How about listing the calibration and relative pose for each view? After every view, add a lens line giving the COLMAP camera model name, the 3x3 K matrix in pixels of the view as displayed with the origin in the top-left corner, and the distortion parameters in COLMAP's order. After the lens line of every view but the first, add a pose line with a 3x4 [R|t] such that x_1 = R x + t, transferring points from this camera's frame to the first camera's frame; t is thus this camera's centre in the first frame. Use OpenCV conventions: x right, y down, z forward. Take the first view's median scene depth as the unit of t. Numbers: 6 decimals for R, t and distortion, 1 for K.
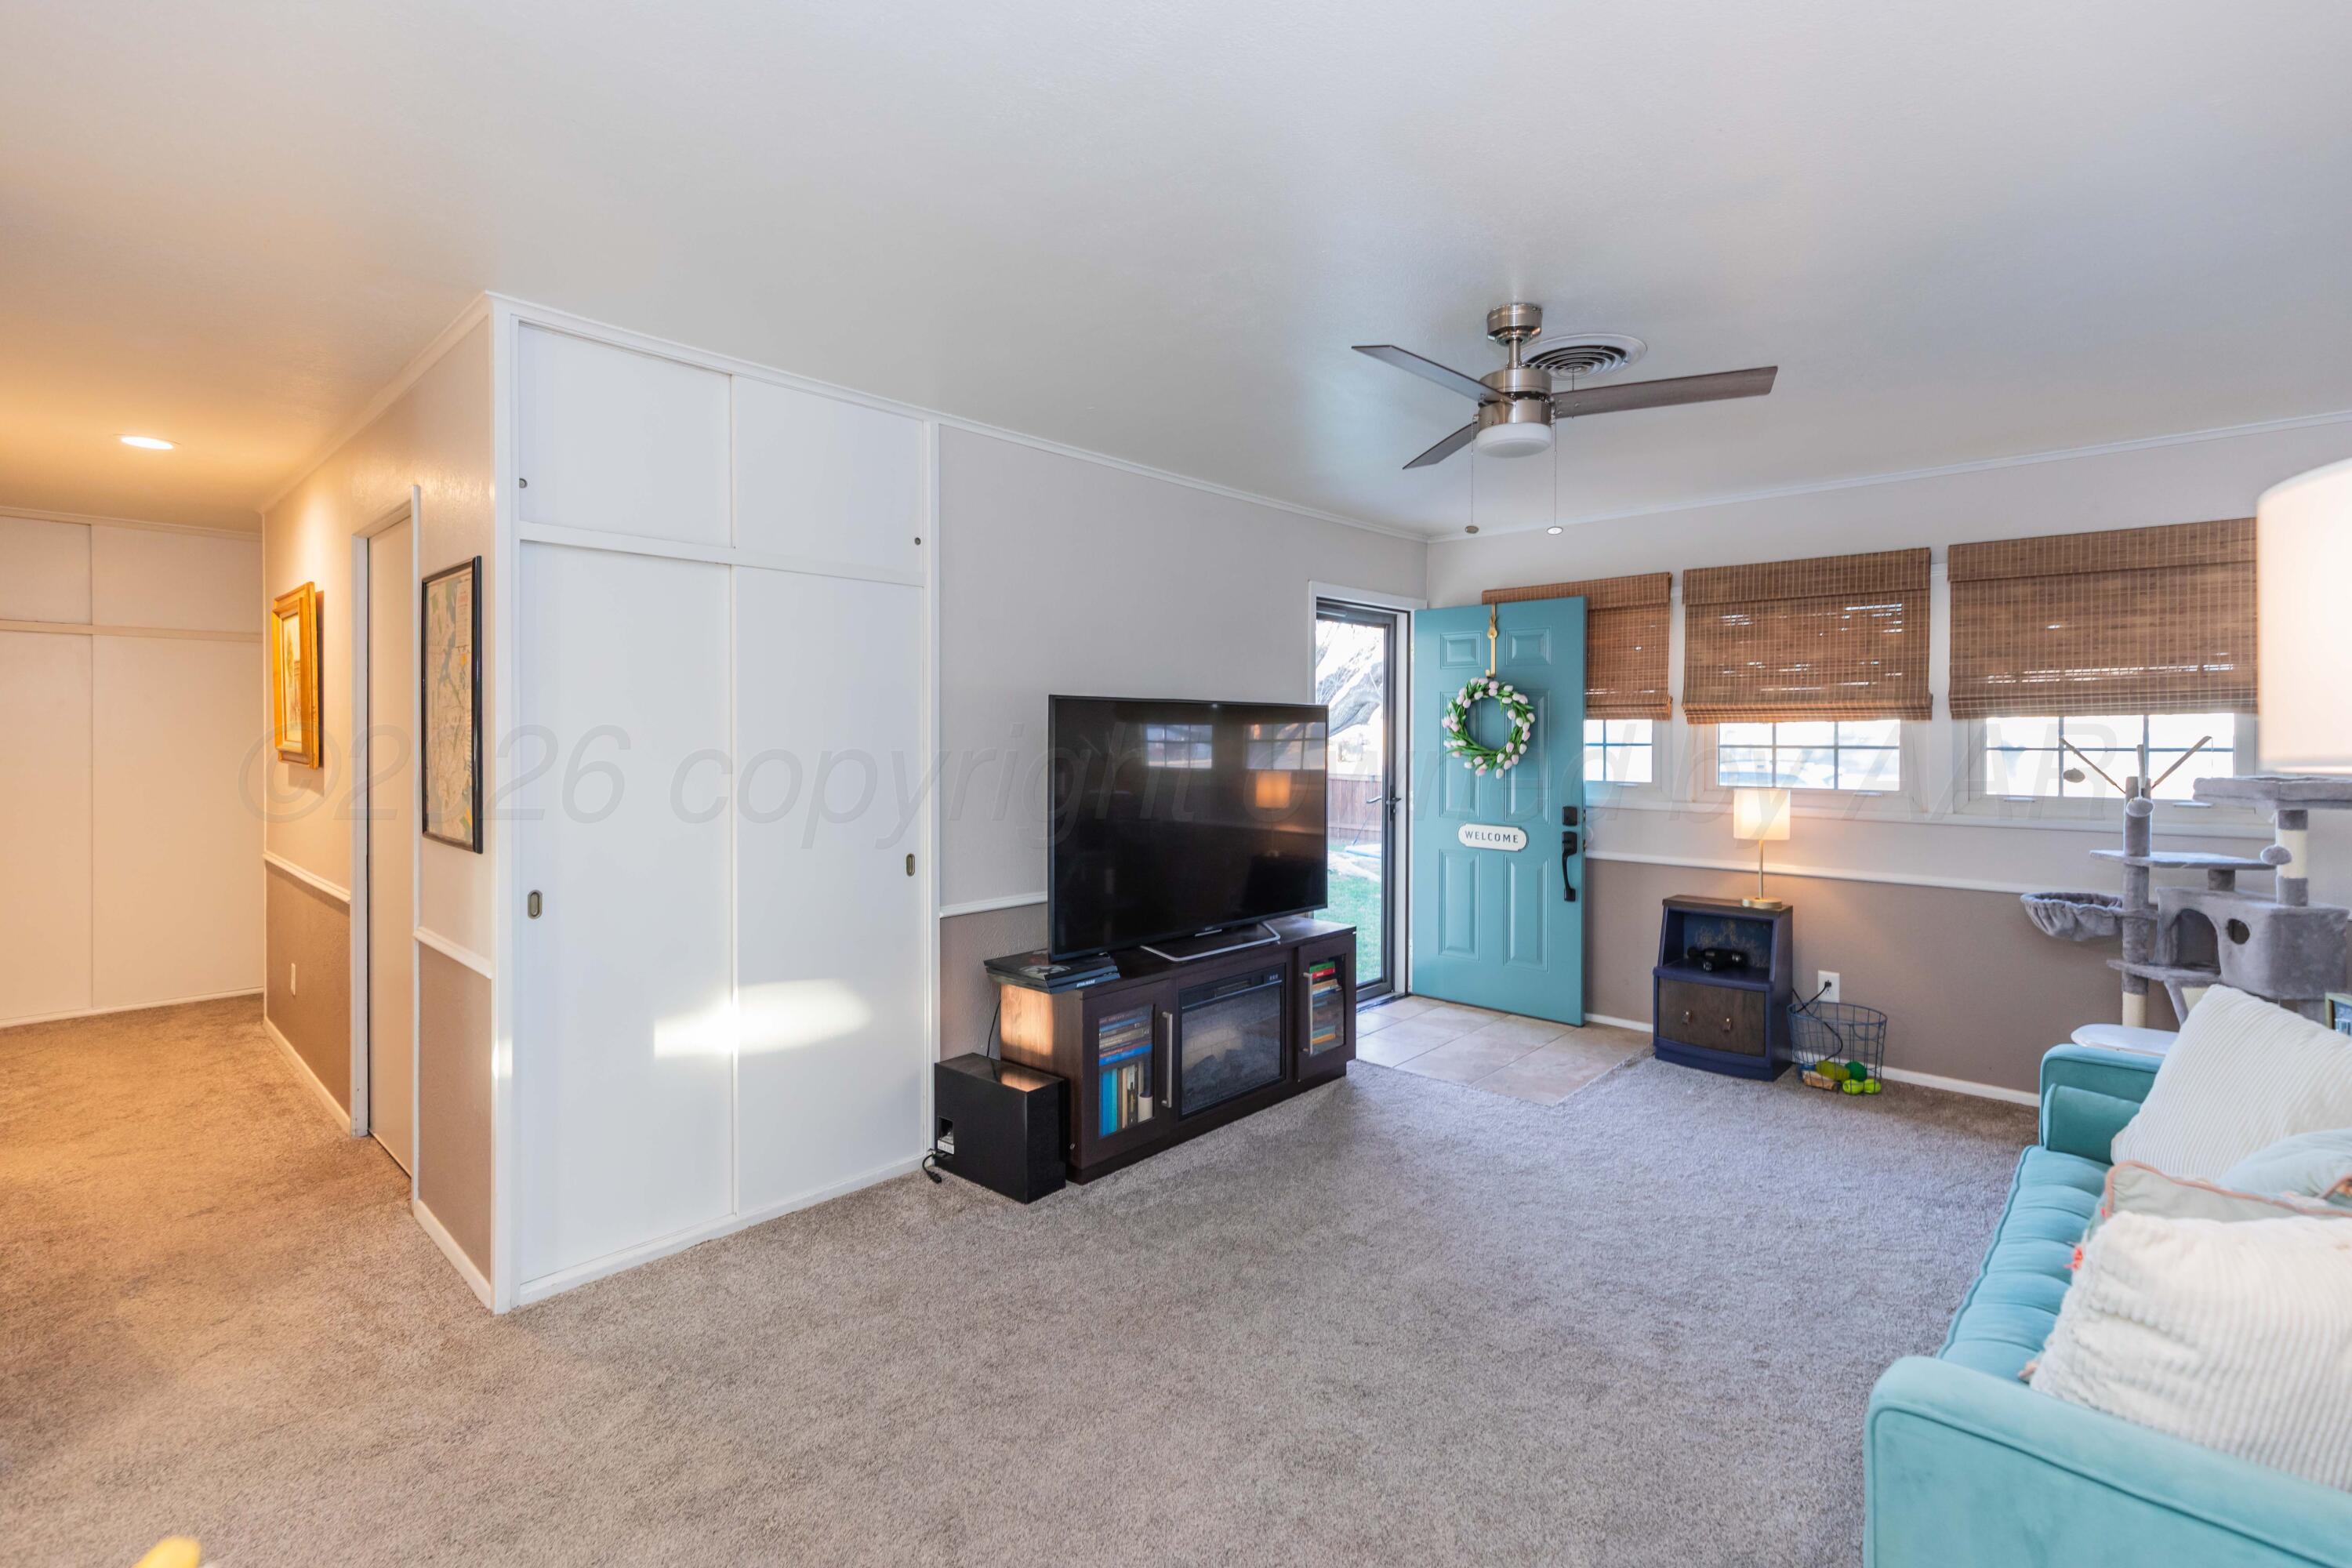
lens RADIAL K [[1070.8, 0, 1175.8], [0, 1070.8, 735.9], [0, 0, 1]] dist [0.002110, 0.000038]
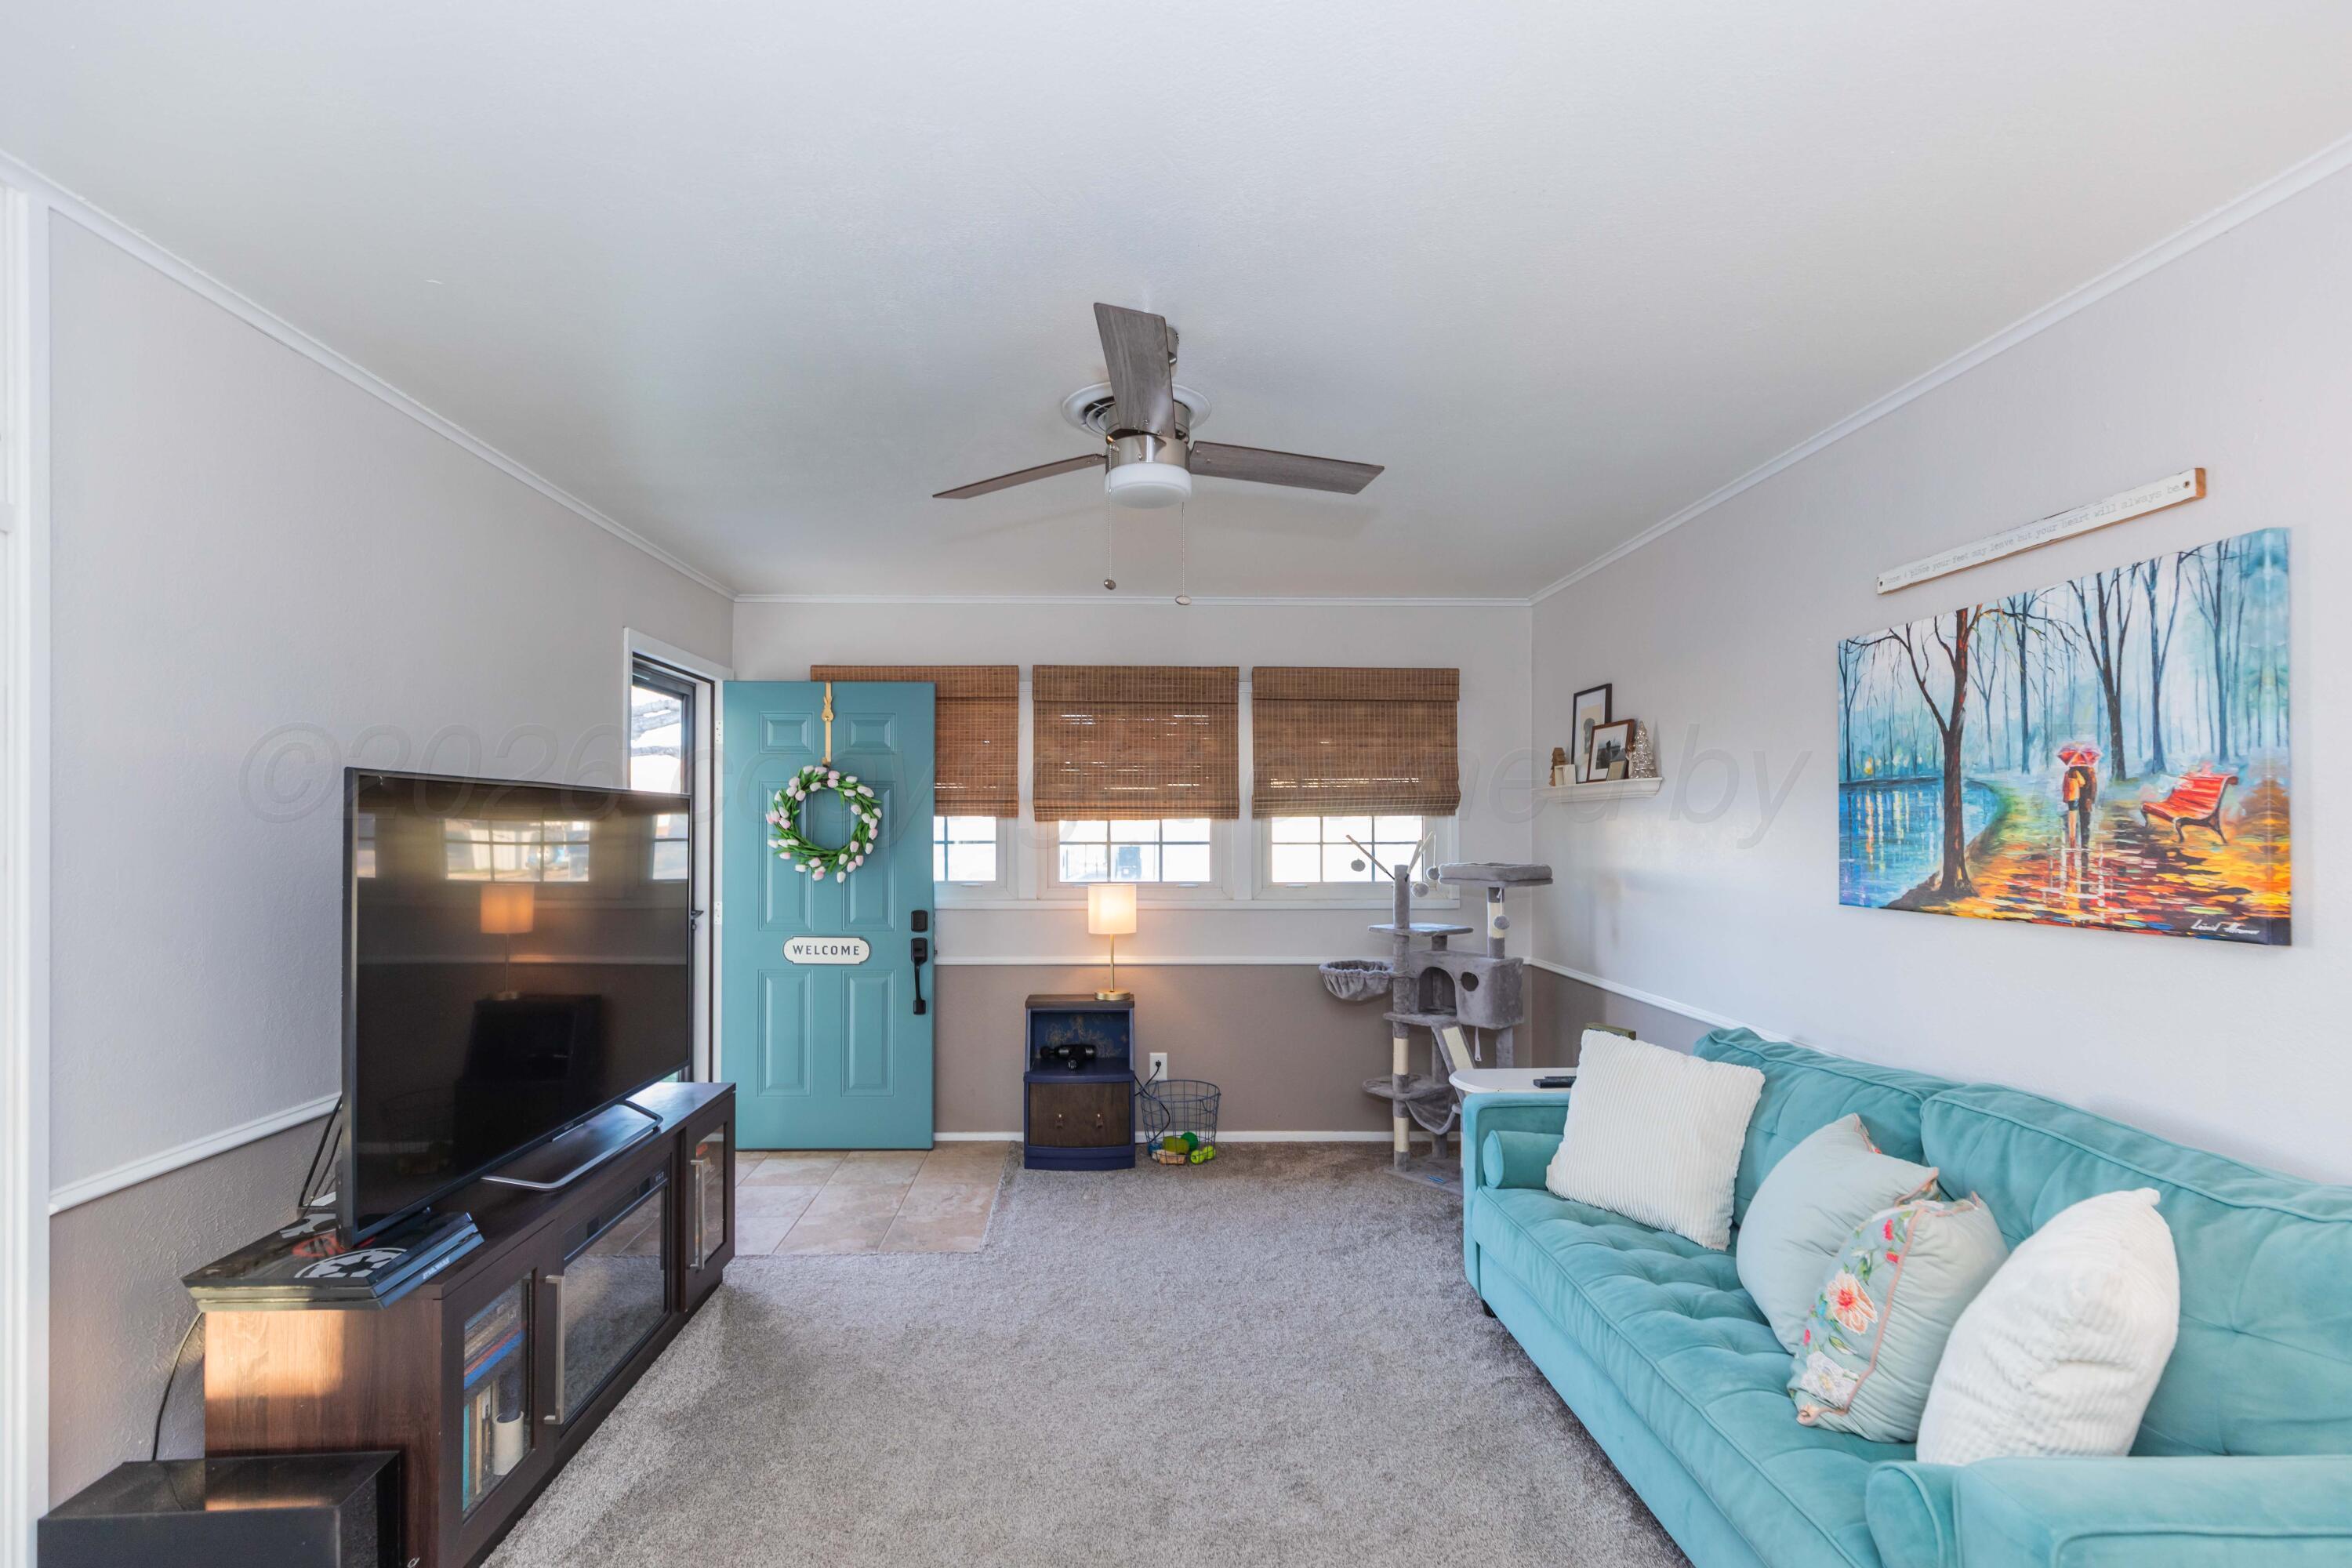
lens RADIAL K [[1093.7, 0, 1169.8], [0, 1093.7, 821.4], [0, 0, 1]] dist [0.003541, 0.000686]
pose [[0.717157, 0.003641, 0.696902, -0.142030], [0.002039, 0.999971, -0.007322, -0.003241], [-0.696908, 0.006672, 0.717129, 0.197936]]
